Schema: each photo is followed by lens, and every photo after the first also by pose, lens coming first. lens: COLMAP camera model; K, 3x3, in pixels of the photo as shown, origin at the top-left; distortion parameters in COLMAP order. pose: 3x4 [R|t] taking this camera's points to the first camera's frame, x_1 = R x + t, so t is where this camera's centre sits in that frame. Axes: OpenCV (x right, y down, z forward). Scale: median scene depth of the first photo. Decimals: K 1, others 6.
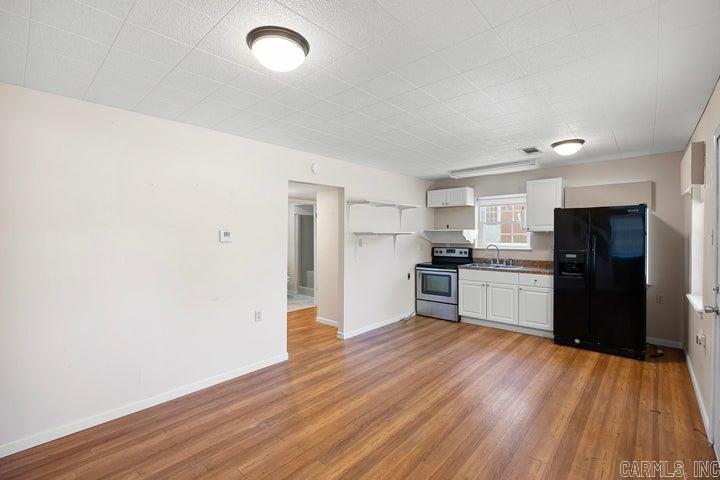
lens RADIAL K [[322.6, 0, 366.5], [0, 322.6, 239.6], [0, 0, 1]] dist [-0.004492, -0.000073]
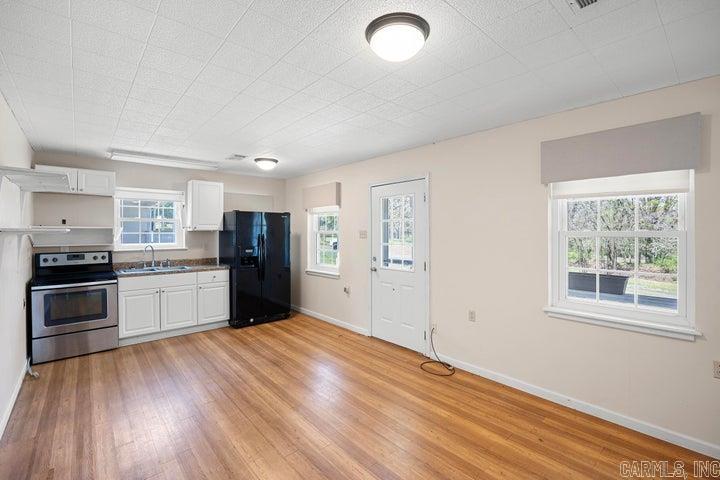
lens RADIAL K [[322.6, 0, 365.9], [0, 322.6, 236.9], [0, 0, 1]] dist [-0.004492, -0.000073]
pose [[0.129073, -0.006752, 0.991612, -0.428201], [0.017982, 0.999828, 0.004467, 0.000071], [-0.991472, 0.017255, 0.129172, 0.342271]]
